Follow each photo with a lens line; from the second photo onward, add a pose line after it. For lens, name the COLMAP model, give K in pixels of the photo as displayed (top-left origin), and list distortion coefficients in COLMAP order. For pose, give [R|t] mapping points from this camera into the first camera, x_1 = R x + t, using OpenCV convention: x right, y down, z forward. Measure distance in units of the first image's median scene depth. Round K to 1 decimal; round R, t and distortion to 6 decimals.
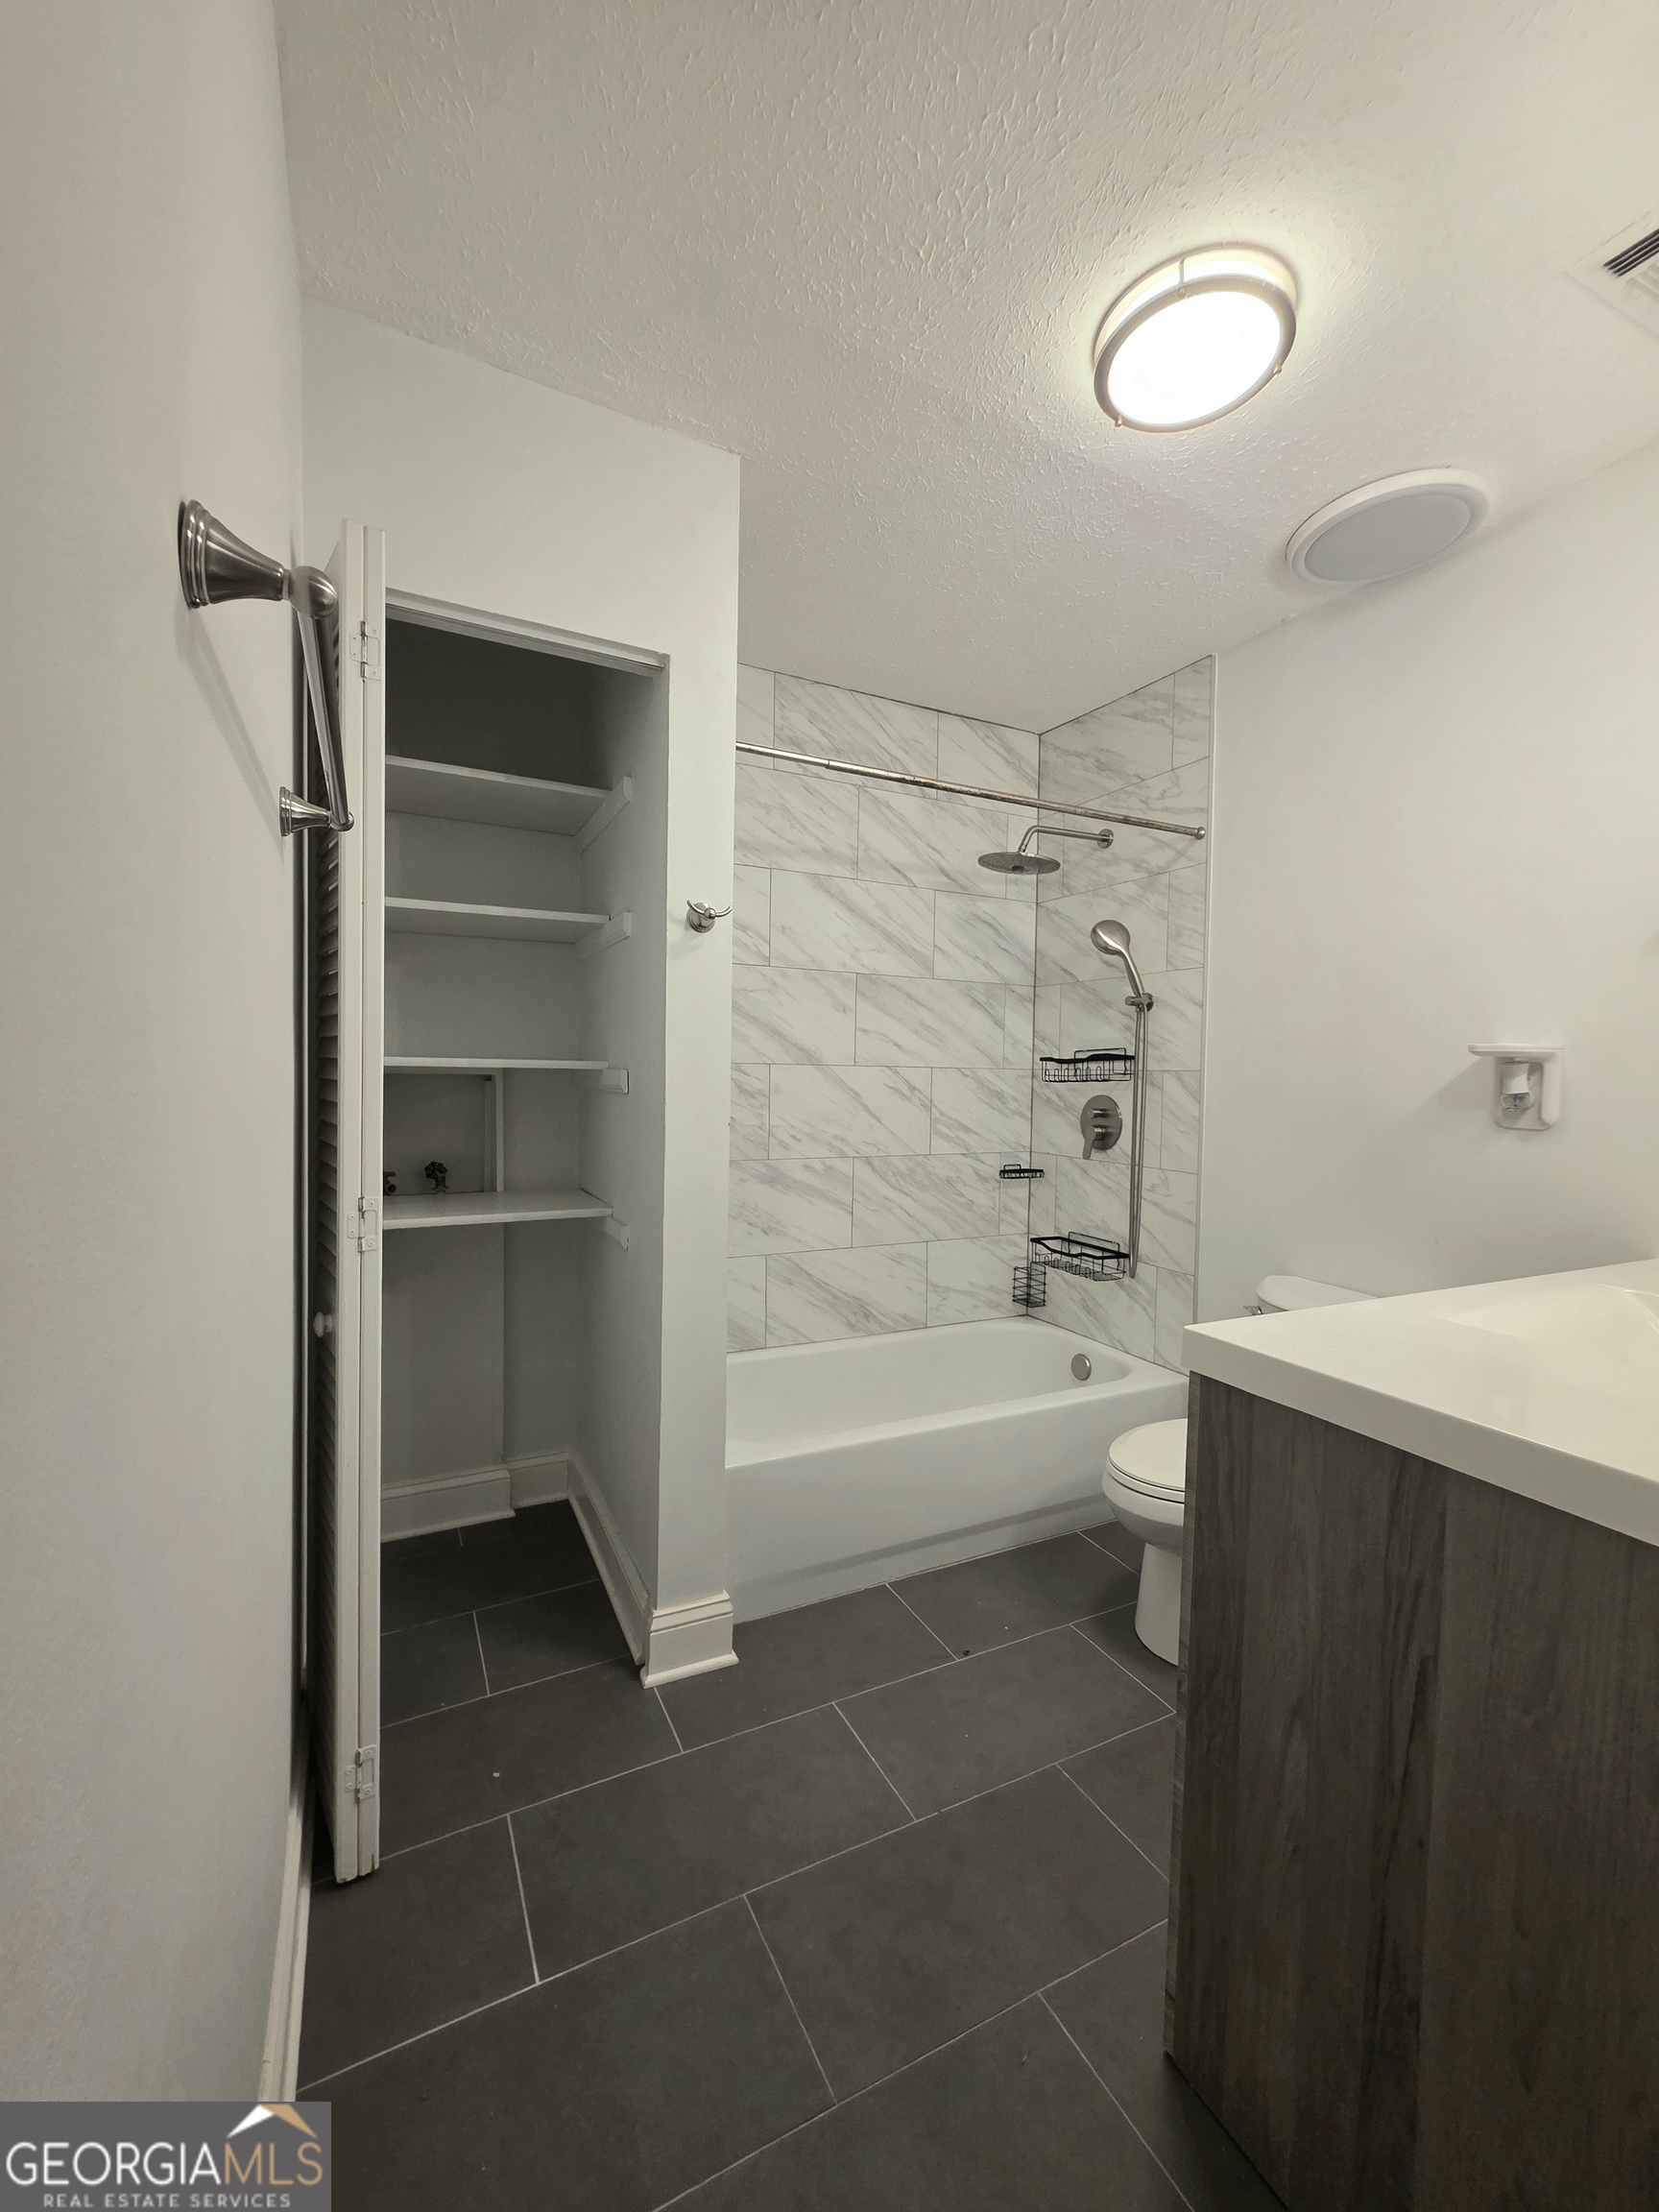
lens RADIAL K [[881.9, 0, 828.5], [0, 881.9, 1100.4], [0, 0, 1]] dist [-0.002824, 0.002428]
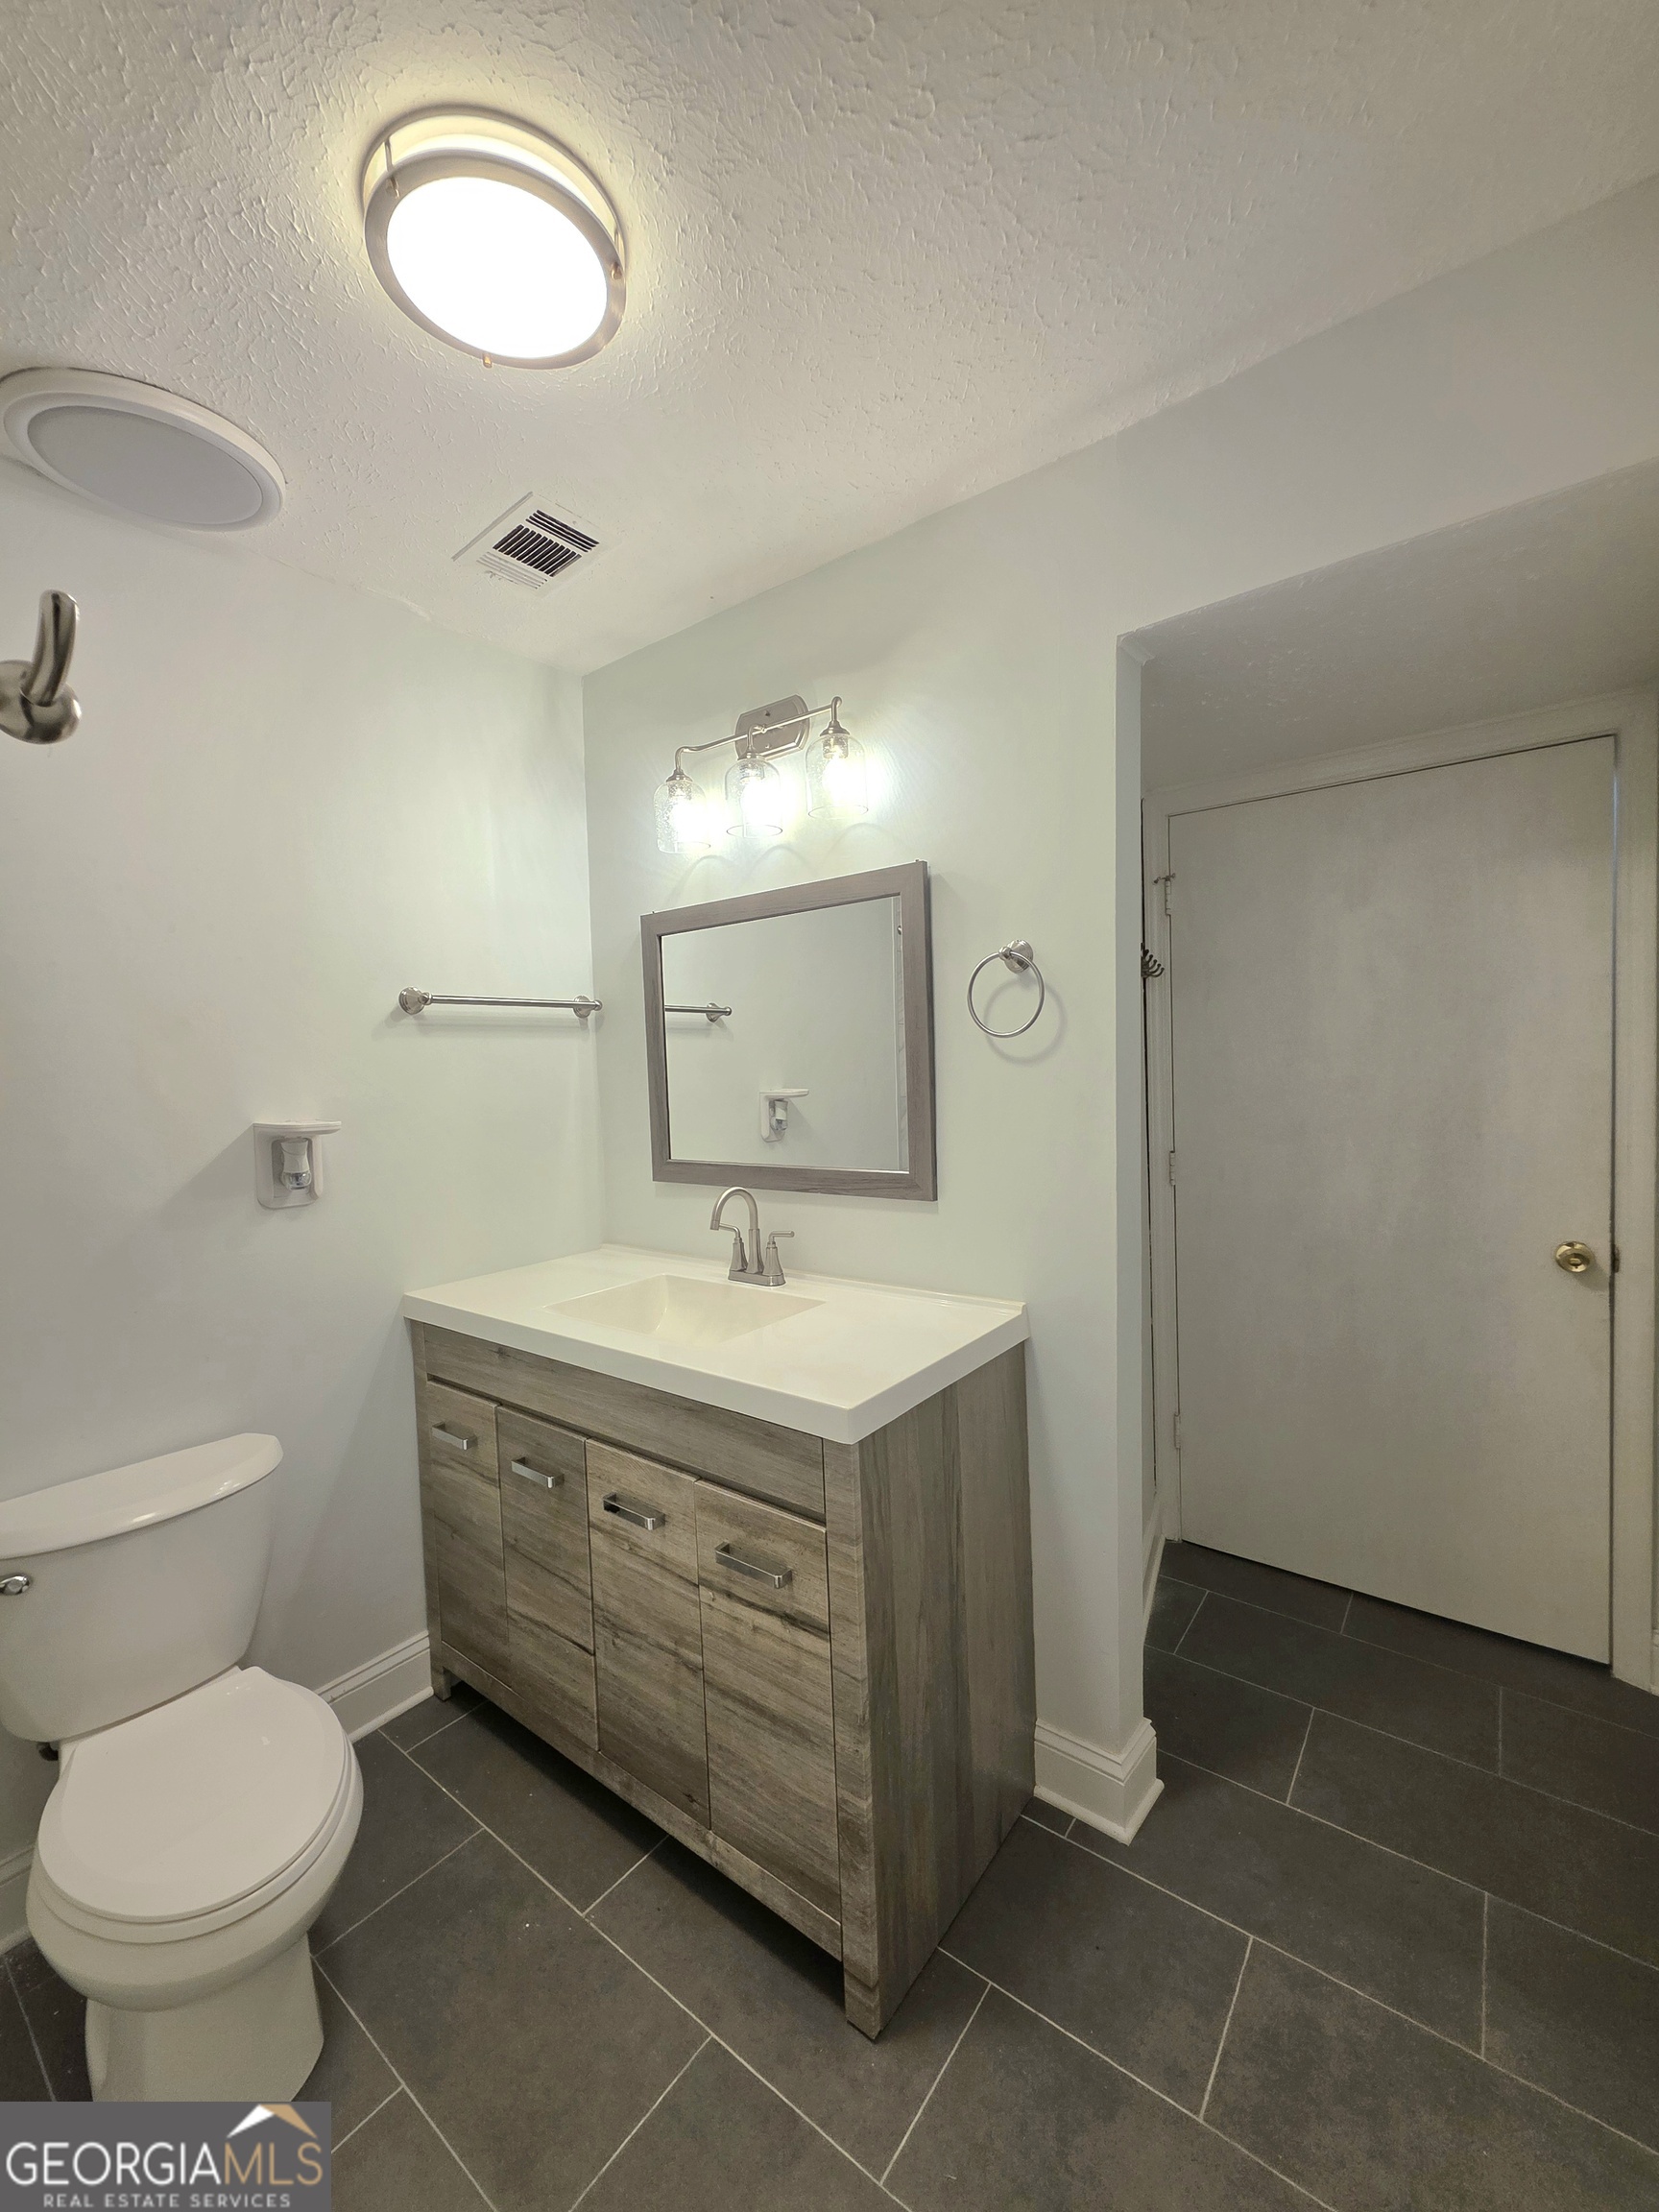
lens RADIAL K [[881.9, 0, 832.6], [0, 881.9, 1109.7], [0, 0, 1]] dist [-0.002824, 0.002428]
pose [[-0.429687, -0.067393, 0.900459, -0.541293], [0.046131, 0.994270, 0.096428, -0.222621], [-0.901799, 0.082973, -0.424117, 1.367995]]
